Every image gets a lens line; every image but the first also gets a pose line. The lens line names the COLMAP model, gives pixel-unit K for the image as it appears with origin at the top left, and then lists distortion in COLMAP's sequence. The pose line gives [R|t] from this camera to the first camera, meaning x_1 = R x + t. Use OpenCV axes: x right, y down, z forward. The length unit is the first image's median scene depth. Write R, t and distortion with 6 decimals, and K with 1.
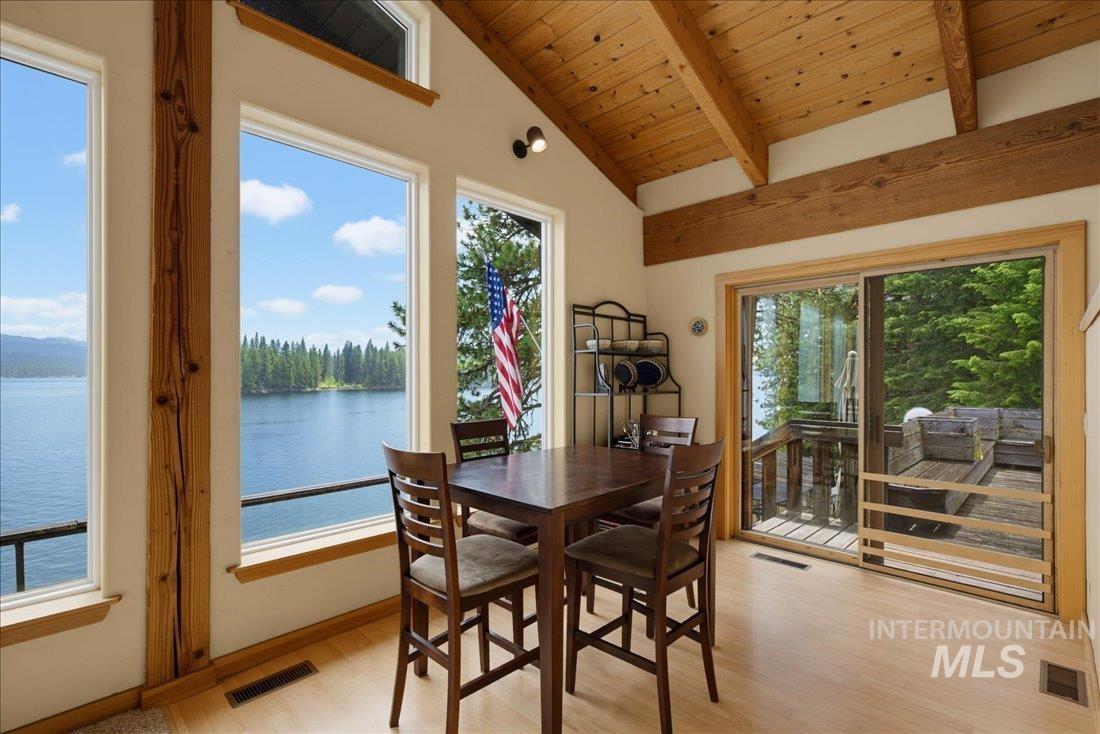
lens RADIAL K [[515.2, 0, 546.1], [0, 515.2, 368.4], [0, 0, 1]] dist [0.019490, 0.000111]
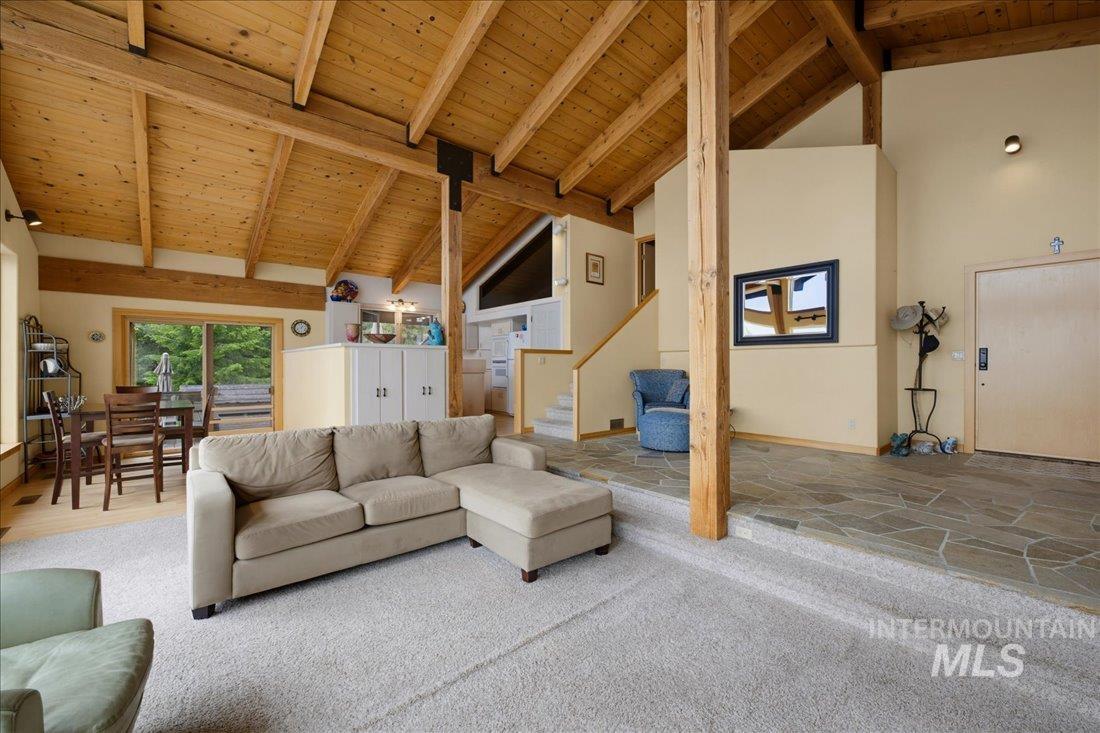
lens RADIAL K [[441.8, 0, 544.5], [0, 441.8, 364.3], [0, 0, 1]] dist [0.000536, 0.000230]
pose [[0.096267, 0.004320, 0.995346, -1.002566], [-0.015864, 0.999870, -0.002806, -0.012381], [-0.995229, -0.015520, 0.096323, -0.575660]]
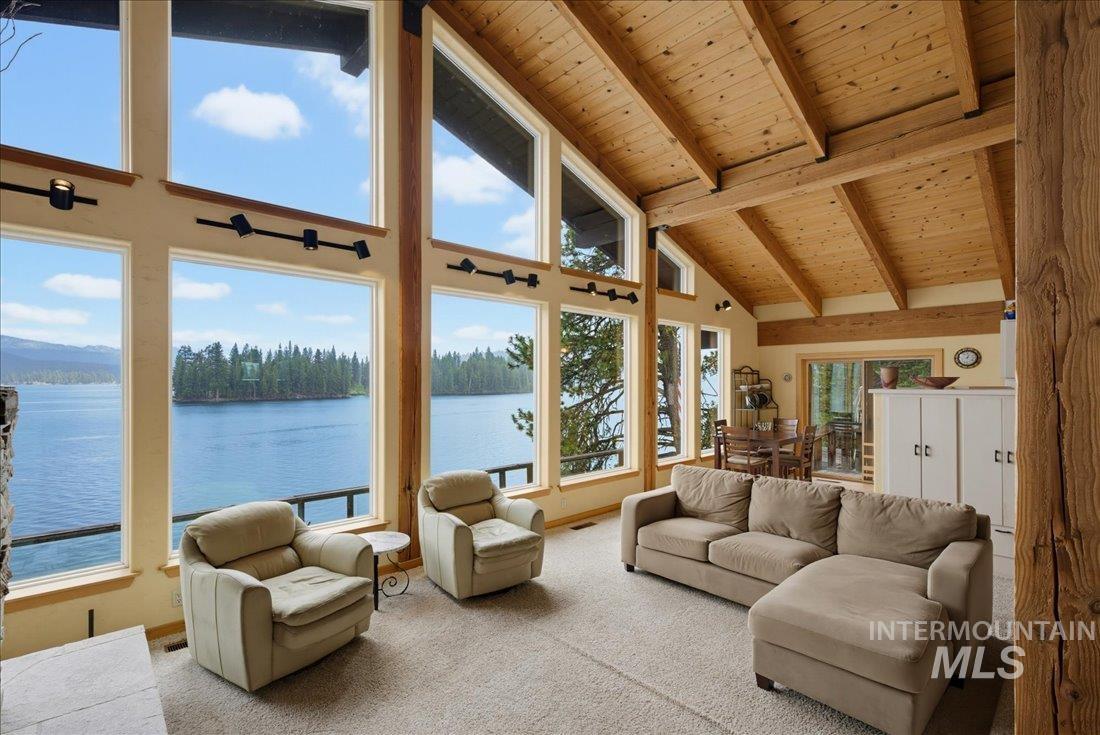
lens RADIAL K [[499.9, 0, 549.2], [0, 499.9, 373.2], [0, 0, 1]] dist [-0.002325, 0.004487]
pose [[0.999085, -0.002296, -0.042715, -0.618684], [0.002133, 0.999990, -0.003848, -0.096620], [0.042723, 0.003754, 0.999080, -1.137666]]
